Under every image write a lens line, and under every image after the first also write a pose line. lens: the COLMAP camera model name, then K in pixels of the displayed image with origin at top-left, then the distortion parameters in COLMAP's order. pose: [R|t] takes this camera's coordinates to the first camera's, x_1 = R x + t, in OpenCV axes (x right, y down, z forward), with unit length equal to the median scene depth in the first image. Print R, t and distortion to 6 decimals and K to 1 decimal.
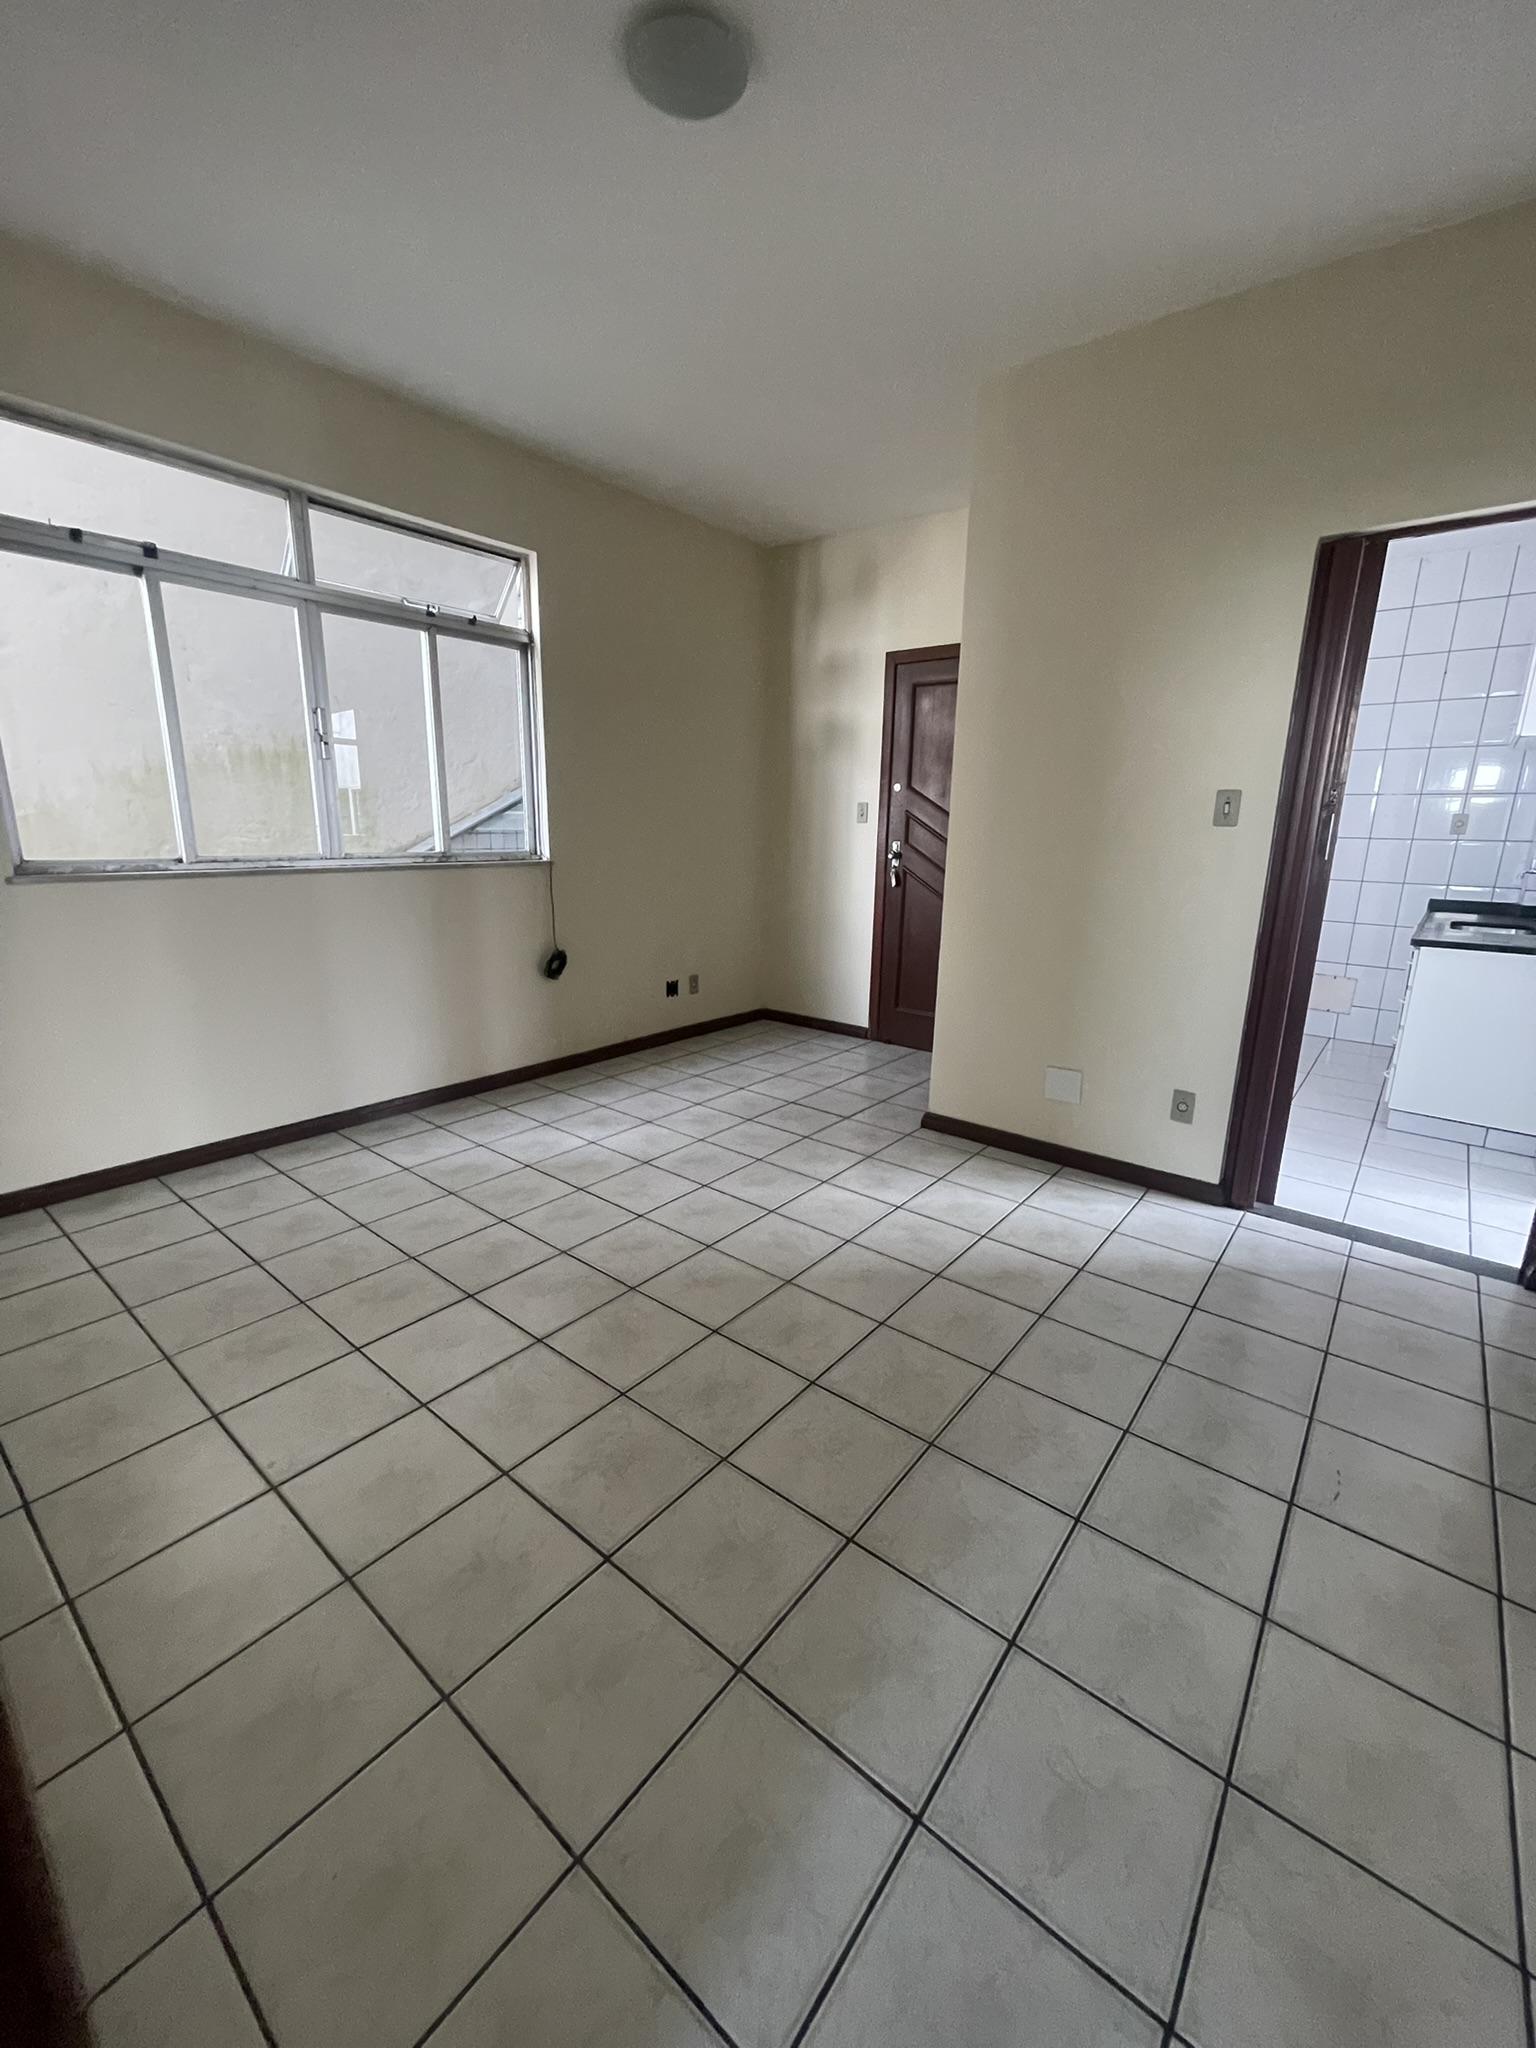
lens RADIAL K [[827.4, 0, 769.1], [0, 827.4, 1020.2], [0, 0, 1]] dist [-0.001109, 0.000245]
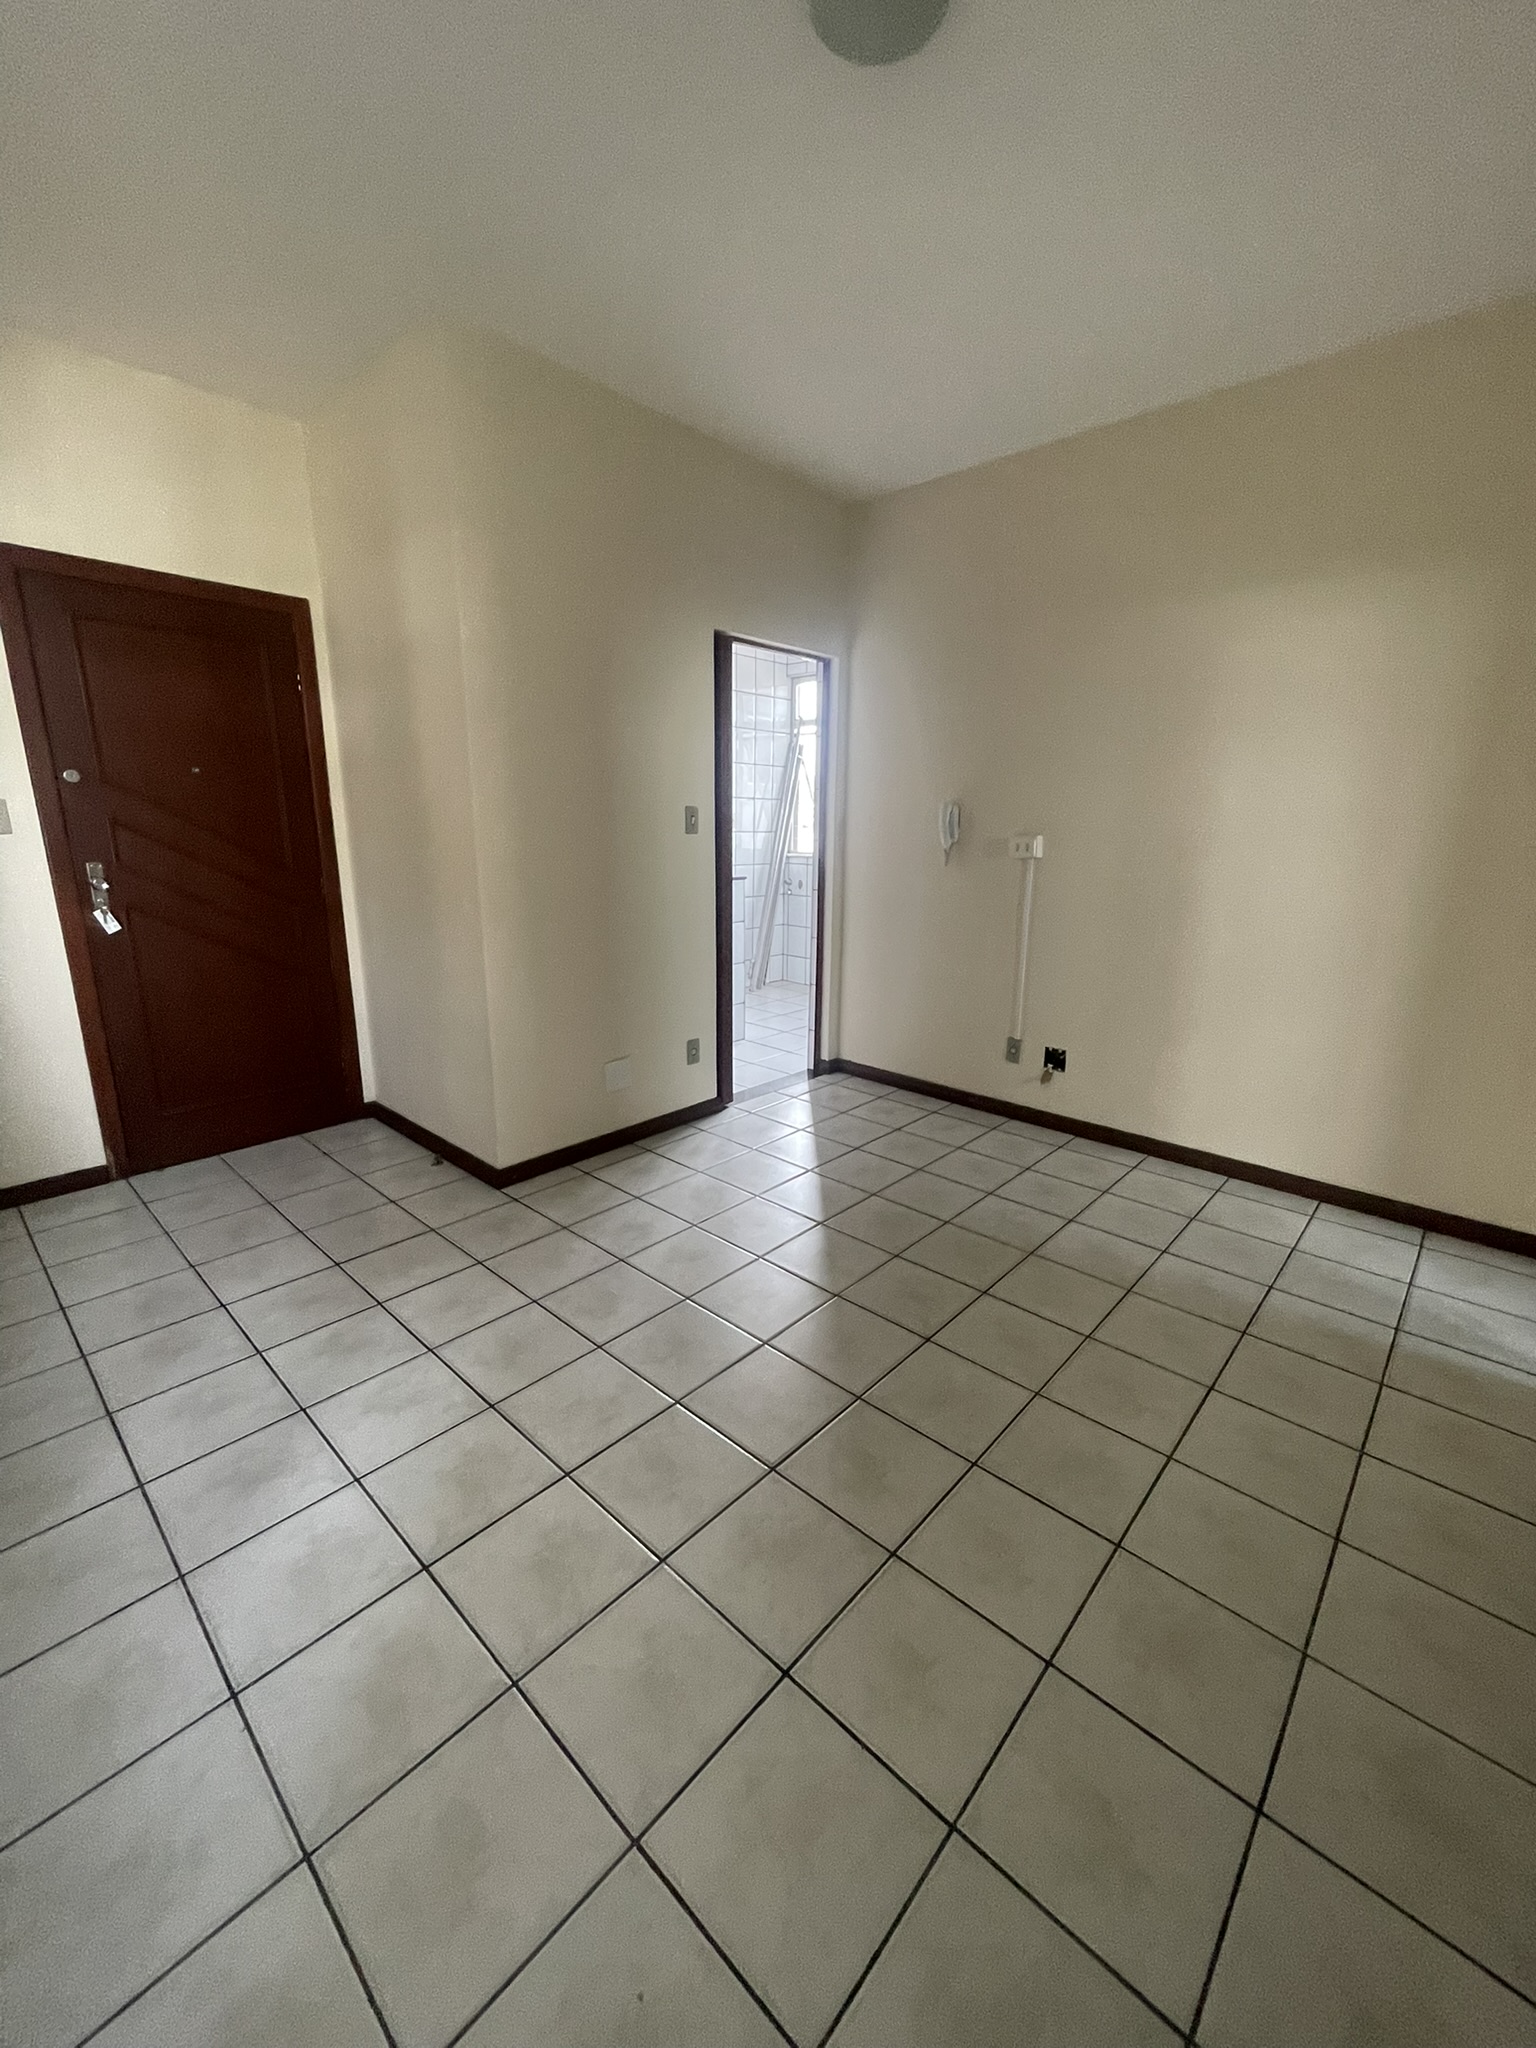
lens RADIAL K [[829.8, 0, 772.6], [0, 829.8, 1021.3], [0, 0, 1]] dist [-0.003163, 0.000221]
pose [[0.058787, -0.262308, 0.963192, -0.683212], [0.219440, 0.944656, 0.243867, -0.214824], [-0.973853, 0.197027, 0.113094, 0.683582]]
